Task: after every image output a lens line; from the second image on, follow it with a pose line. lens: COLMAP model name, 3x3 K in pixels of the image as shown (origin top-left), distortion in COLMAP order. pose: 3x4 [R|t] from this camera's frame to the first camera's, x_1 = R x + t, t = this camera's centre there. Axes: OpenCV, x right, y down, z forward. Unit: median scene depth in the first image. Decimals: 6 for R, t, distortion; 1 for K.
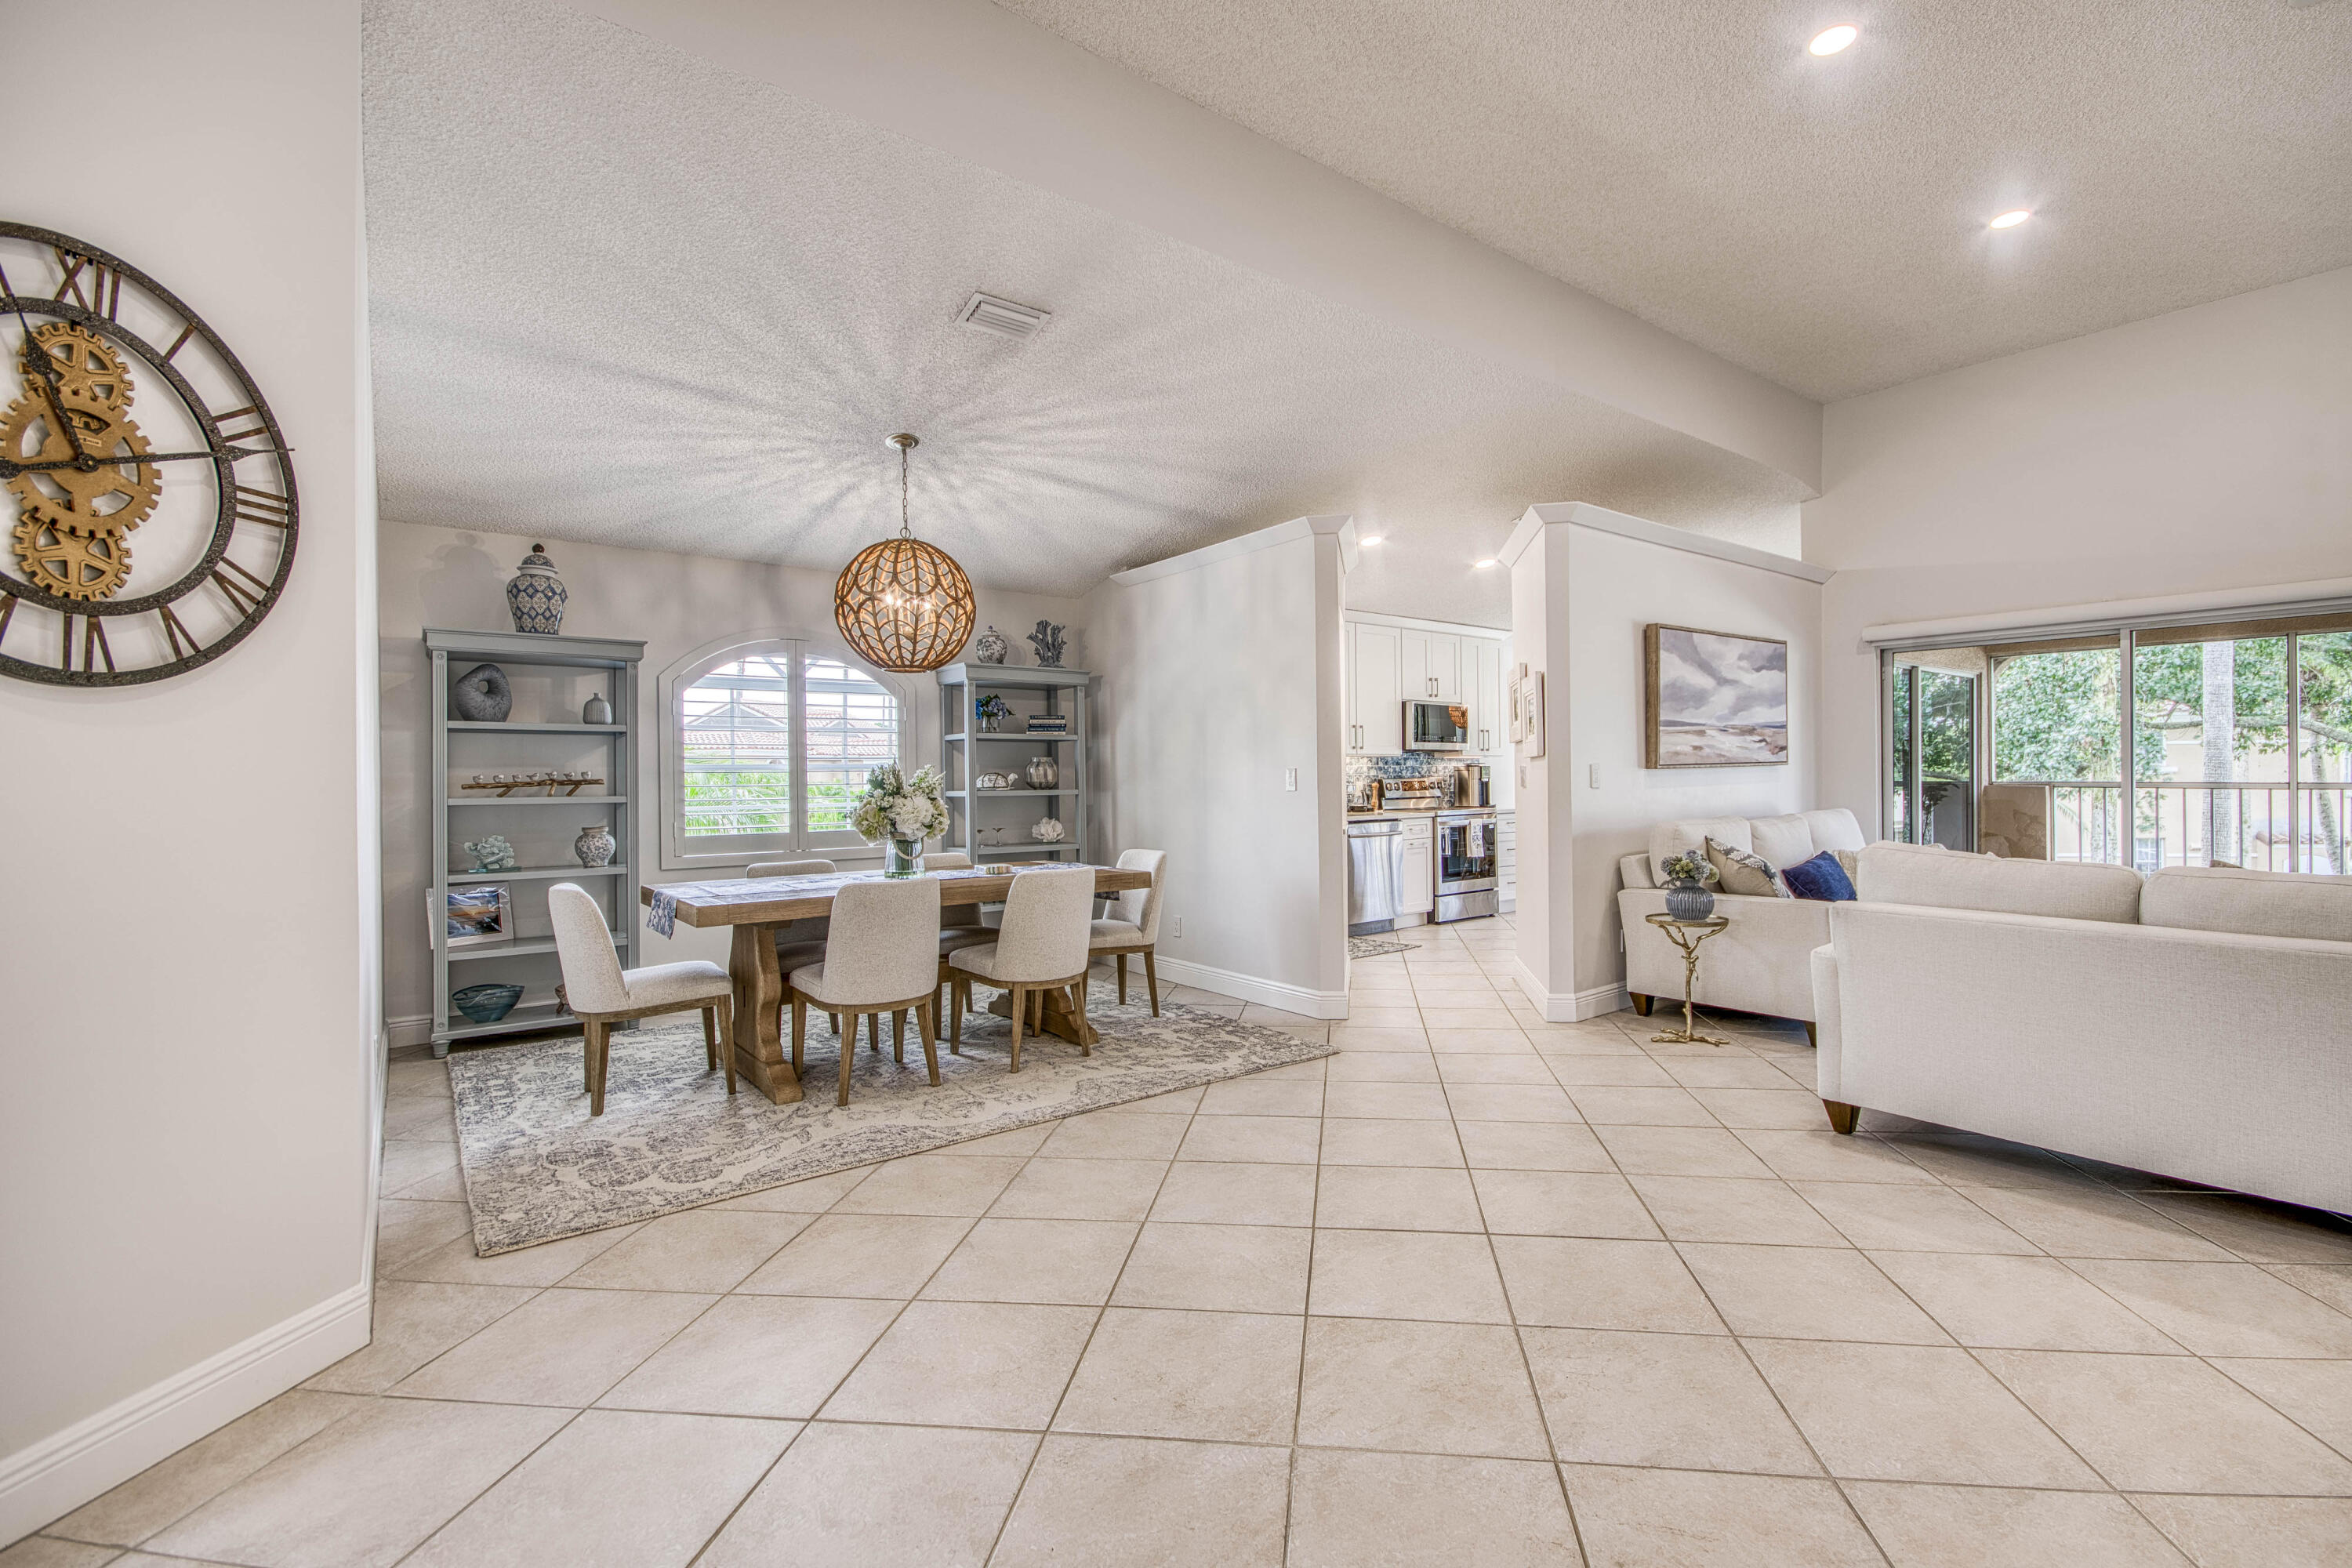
lens RADIAL K [[1041.9, 0, 1230.0], [0, 1041.9, 773.6], [0, 0, 1]] dist [0.007377, -0.010120]
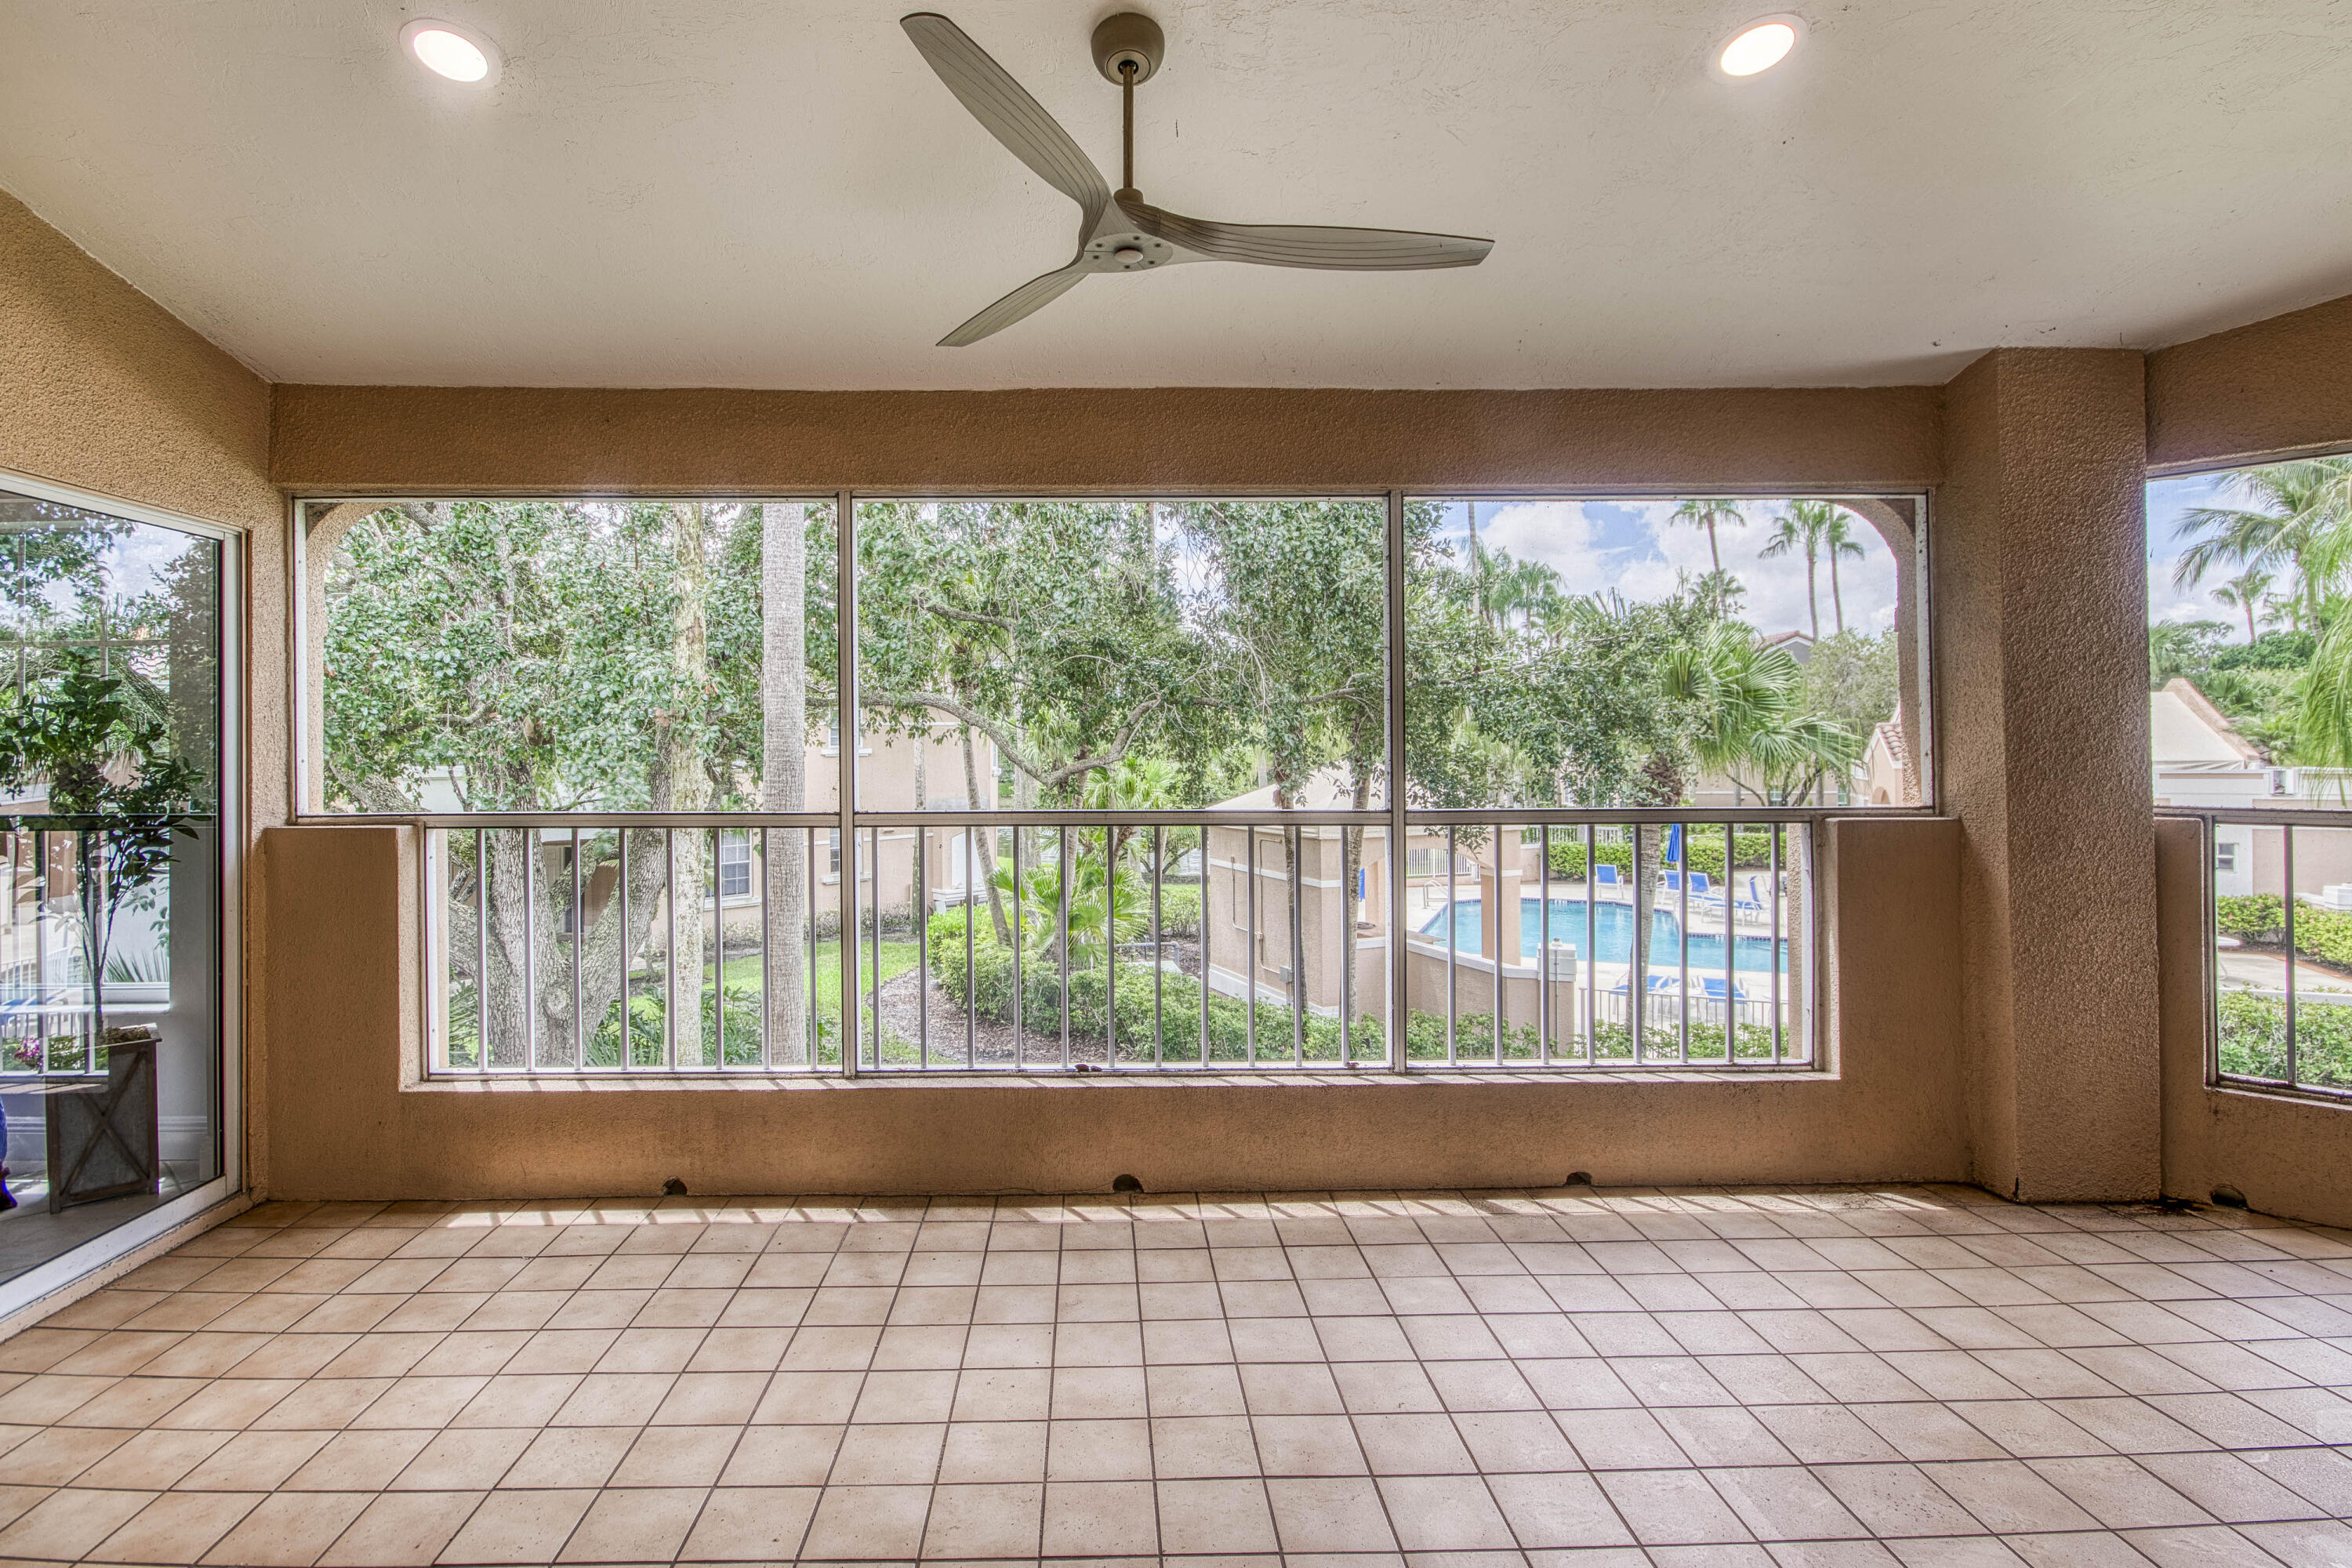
lens RADIAL K [[1127.8, 0, 1097.0], [0, 1127.8, 748.3], [0, 0, 1]] dist [0.000655, -0.001580]
pose [[0.614683, 0.001723, 0.788772, 0.894258], [-0.001263, 0.999998, -0.001201, -0.026160], [-0.788773, -0.000258, 0.614685, 0.772965]]
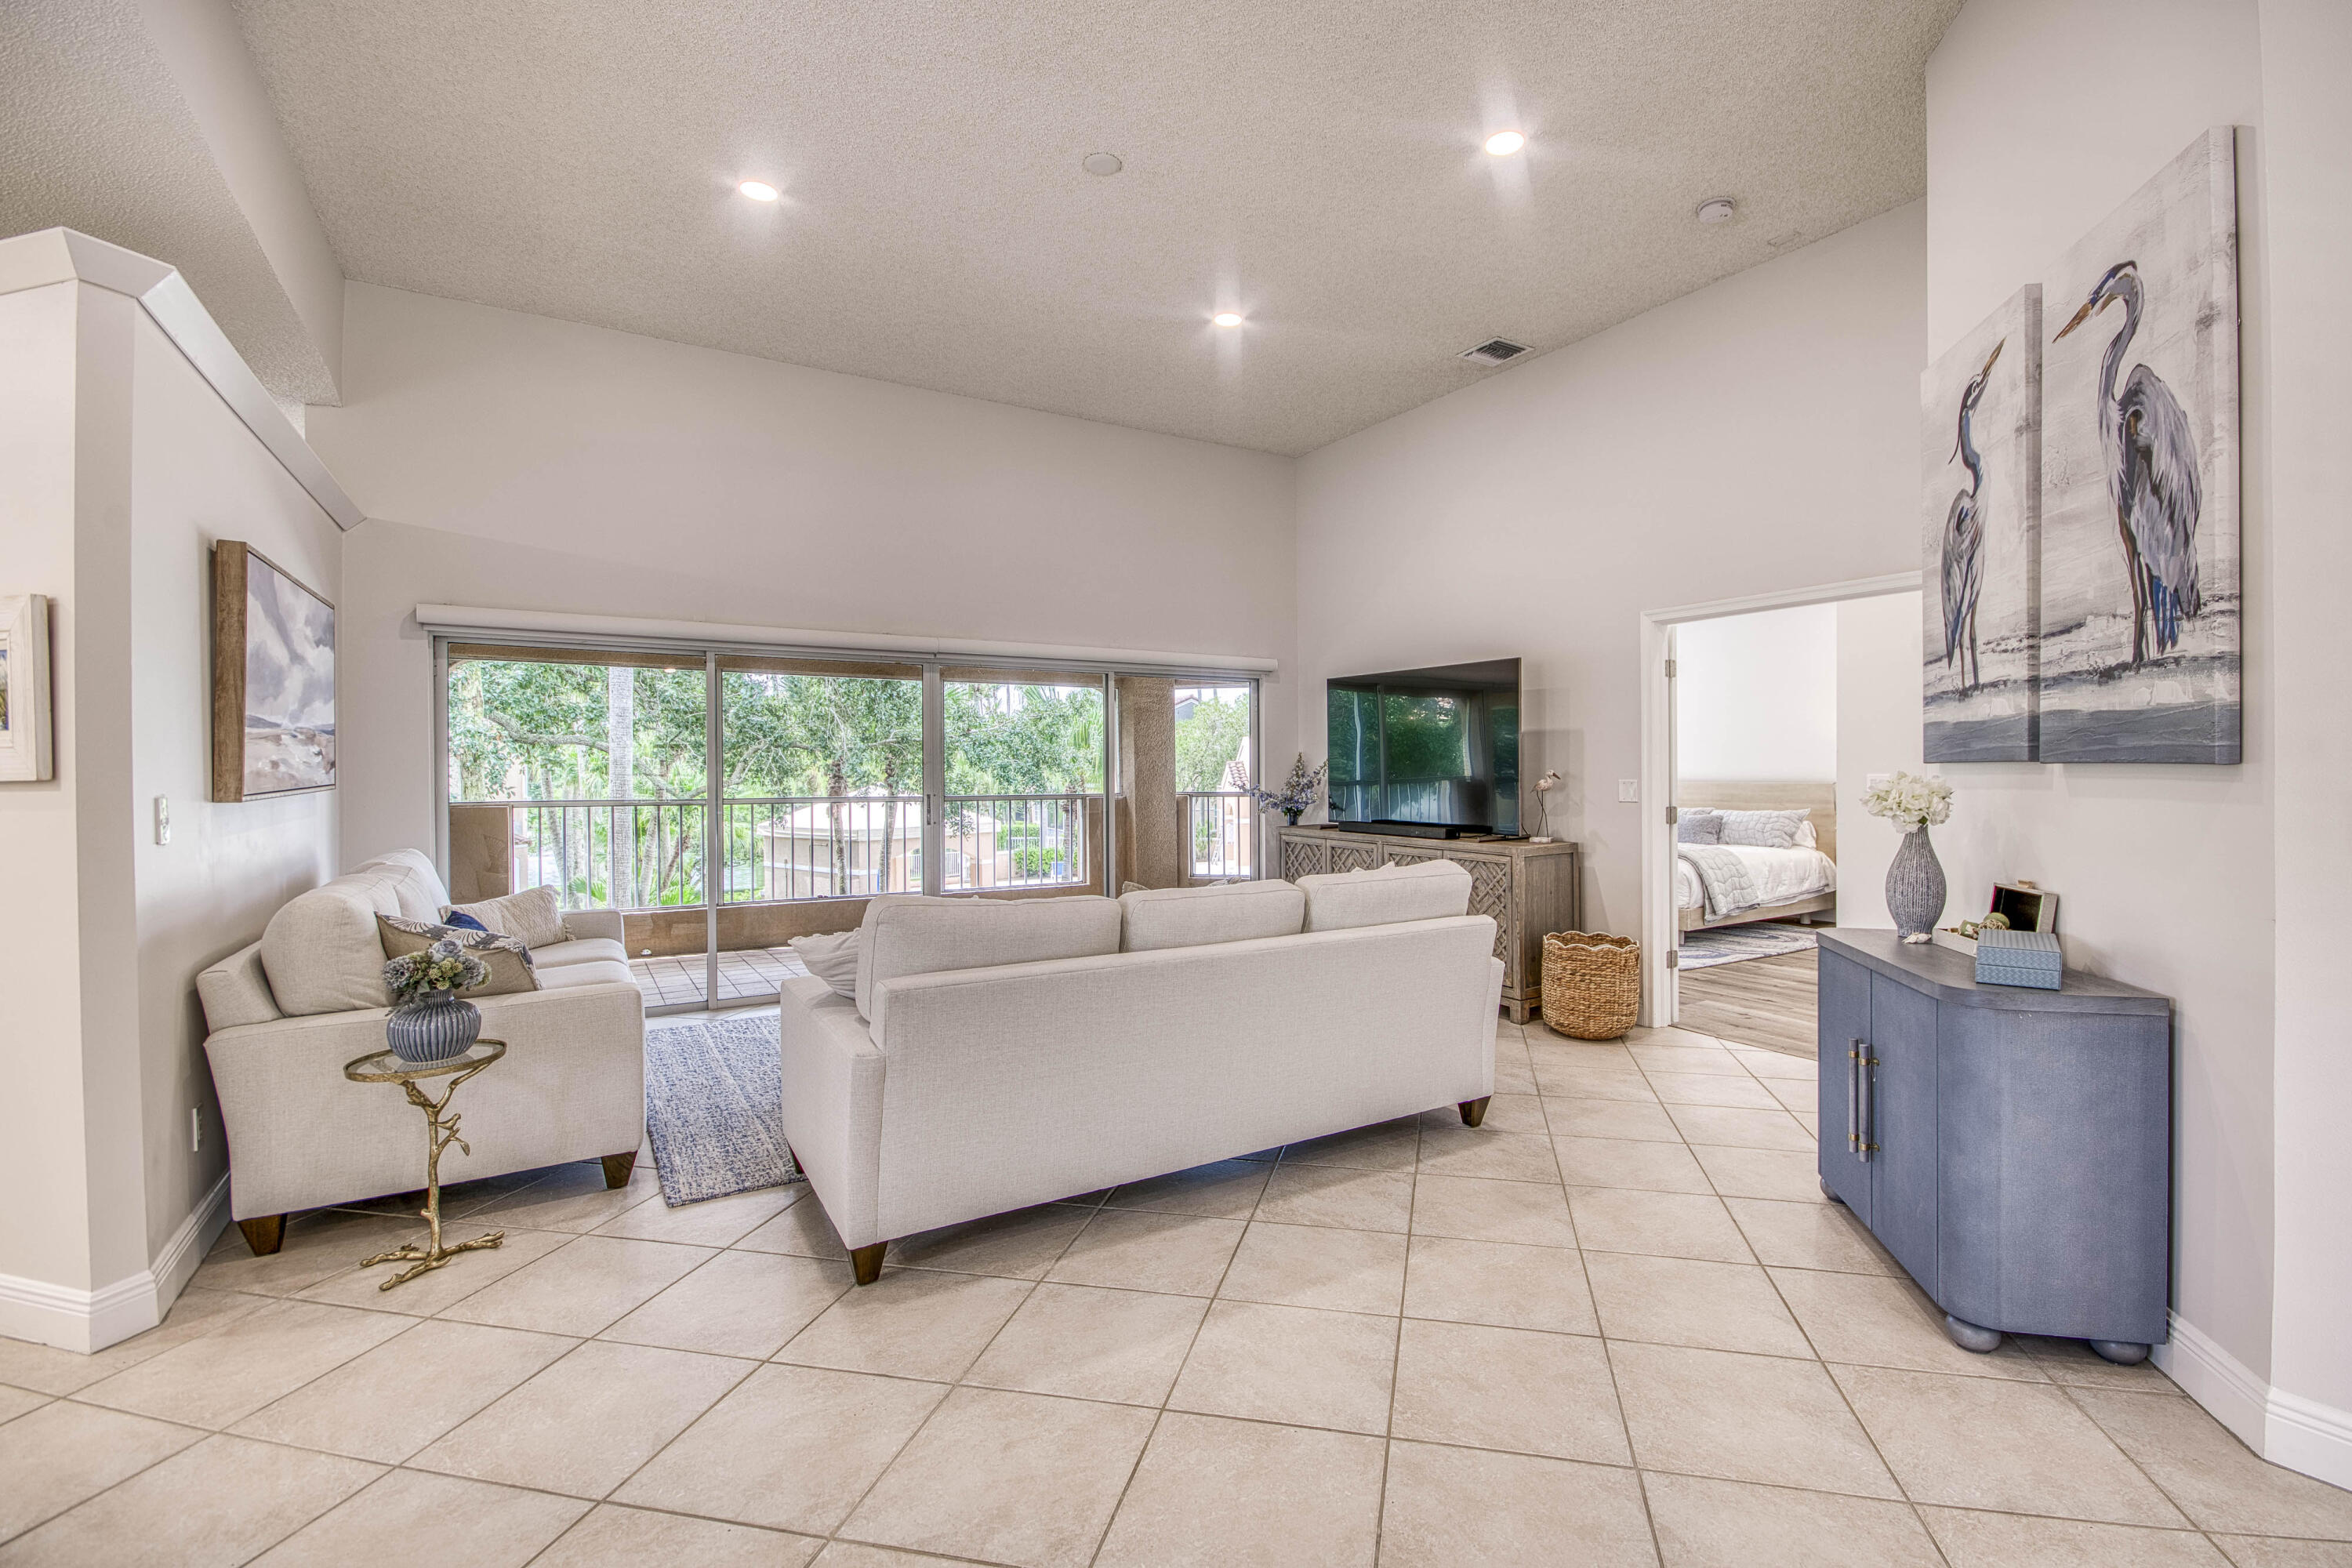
lens RADIAL K [[1041.9, 0, 1231.1], [0, 1041.9, 778.9], [0, 0, 1]] dist [0.007377, -0.010120]
pose [[0.092847, 0.000772, 0.995680, -0.096403], [0.002035, 0.999997, -0.000966, -0.015500], [-0.995678, 0.002116, 0.092845, 0.418222]]
